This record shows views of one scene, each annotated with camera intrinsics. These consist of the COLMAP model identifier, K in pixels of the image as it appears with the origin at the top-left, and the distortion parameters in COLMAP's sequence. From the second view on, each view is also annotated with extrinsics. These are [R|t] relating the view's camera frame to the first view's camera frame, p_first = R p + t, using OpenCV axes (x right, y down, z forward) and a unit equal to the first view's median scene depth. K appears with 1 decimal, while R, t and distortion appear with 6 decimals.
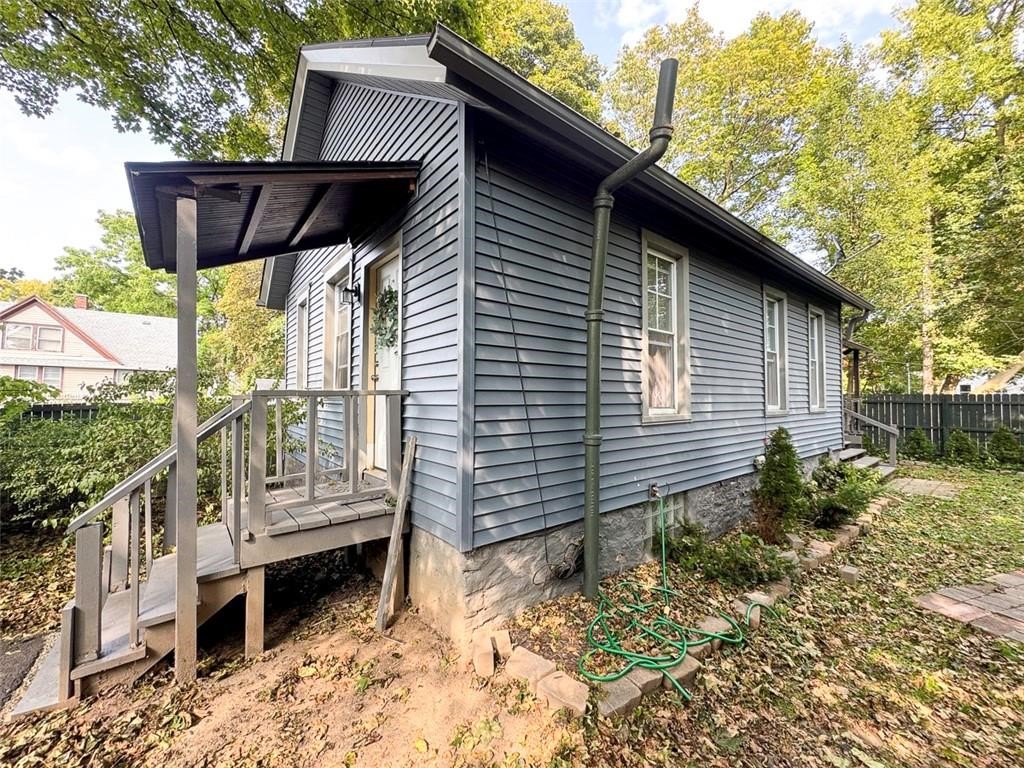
lens RADIAL K [[409.7, 0, 512.0], [0, 409.7, 387.1], [0, 0, 1]] dist [-0.003261, 0.000027]
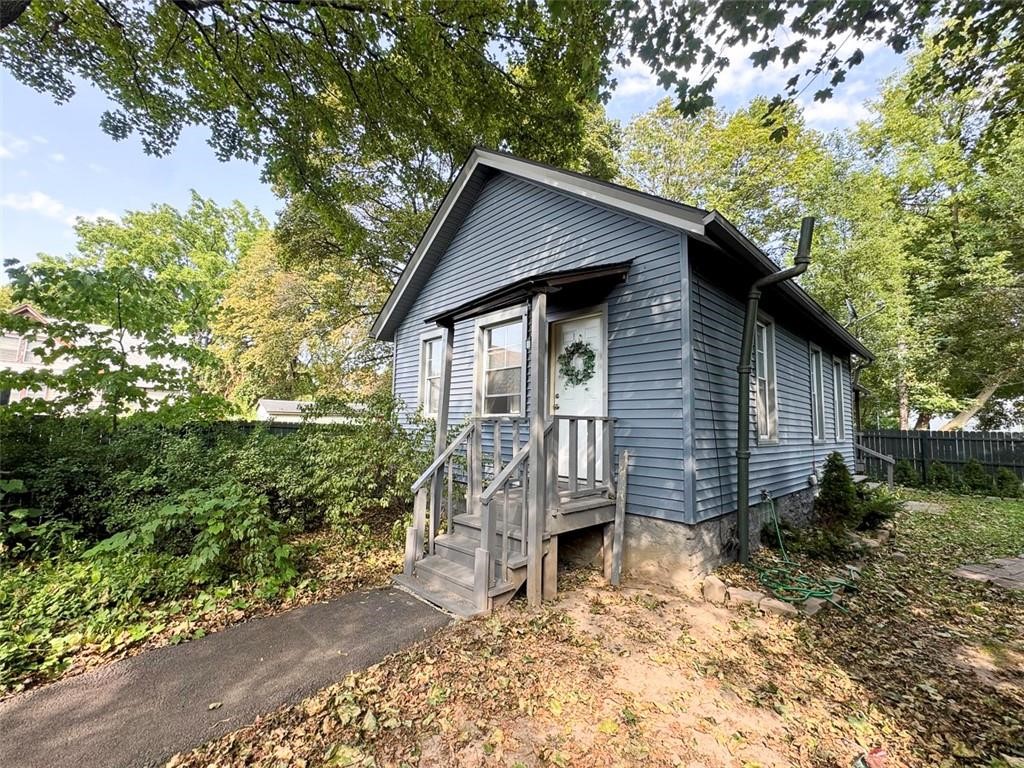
lens RADIAL K [[409.7, 0, 535.2], [0, 409.7, 388.6], [0, 0, 1]] dist [-0.003261, 0.000027]
pose [[0.996592, 0.030665, 0.076580, -0.252934], [-0.025744, 0.997590, -0.064432, 0.002859], [-0.078371, 0.062241, 0.994979, -0.152730]]
